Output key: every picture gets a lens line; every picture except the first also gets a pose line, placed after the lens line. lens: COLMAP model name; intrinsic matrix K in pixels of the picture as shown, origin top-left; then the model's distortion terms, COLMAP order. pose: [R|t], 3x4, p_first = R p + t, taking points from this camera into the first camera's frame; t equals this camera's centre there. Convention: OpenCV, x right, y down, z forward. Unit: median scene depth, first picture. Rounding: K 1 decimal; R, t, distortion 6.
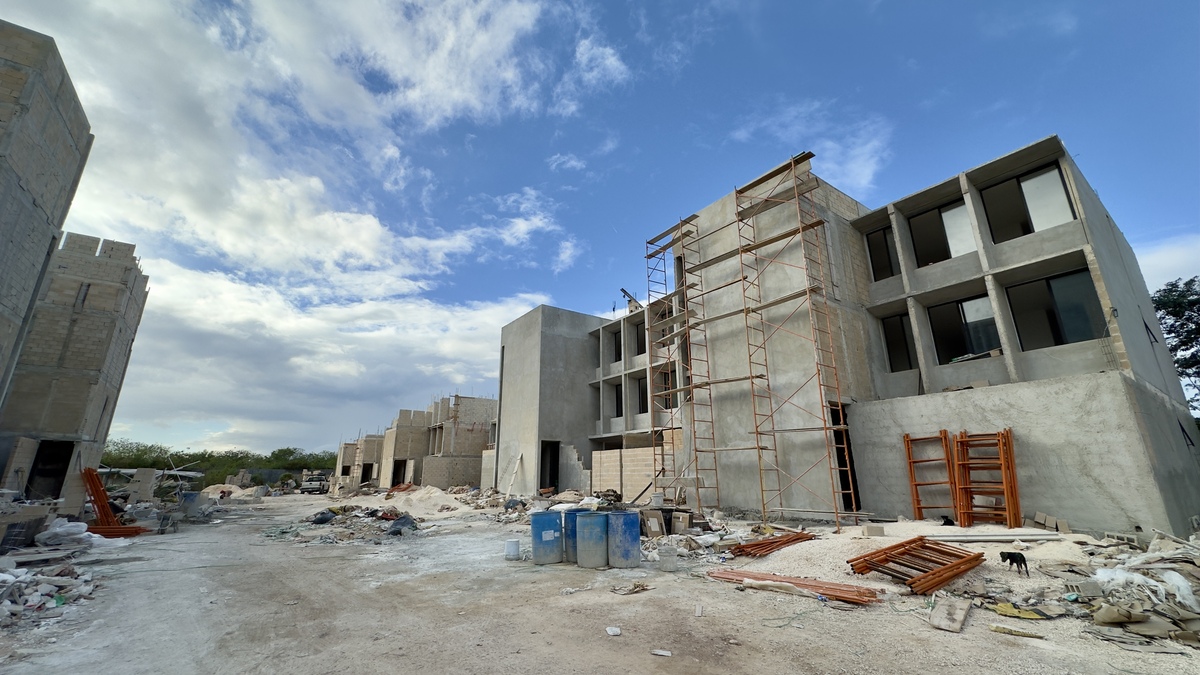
lens RADIAL K [[476.9, 0, 599.0], [0, 476.9, 332.2], [0, 0, 1]] dist [-0.002676, -0.000191]
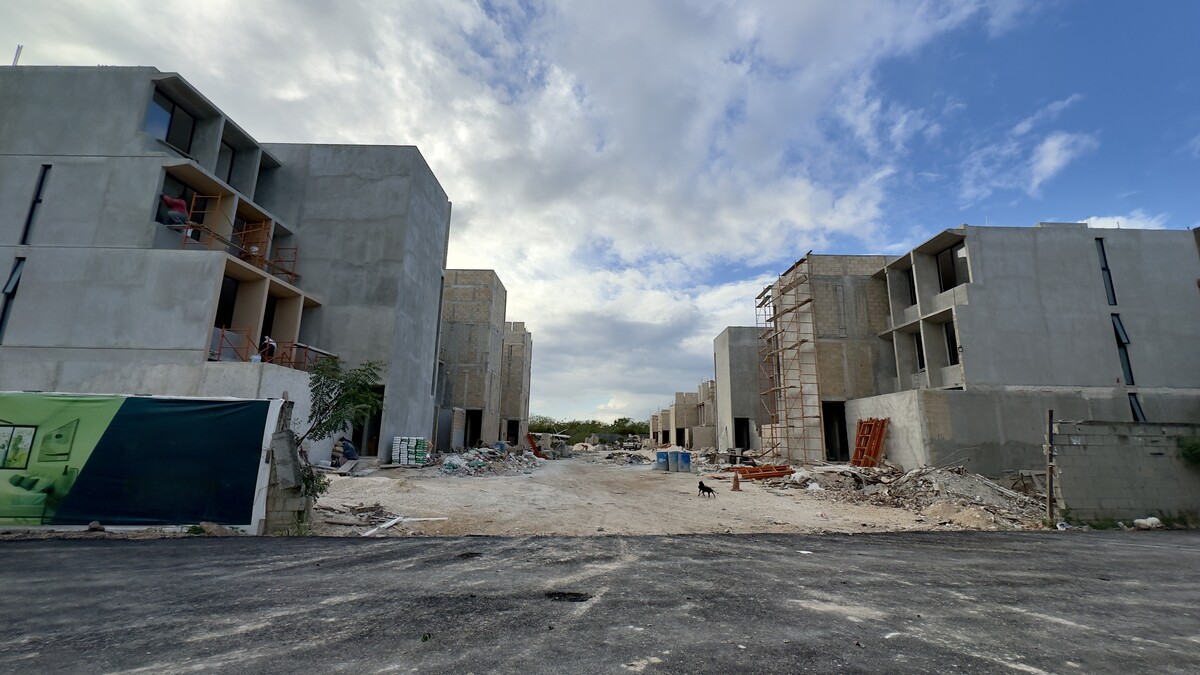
lens RADIAL K [[476.9, 0, 600.0], [0, 476.9, 338.7], [0, 0, 1]] dist [-0.002676, -0.000191]
pose [[0.808080, -0.103711, -0.579871, 0.441503], [0.149803, 0.988197, 0.032018, -0.136763], [0.569706, -0.112740, 0.814079, -0.461873]]
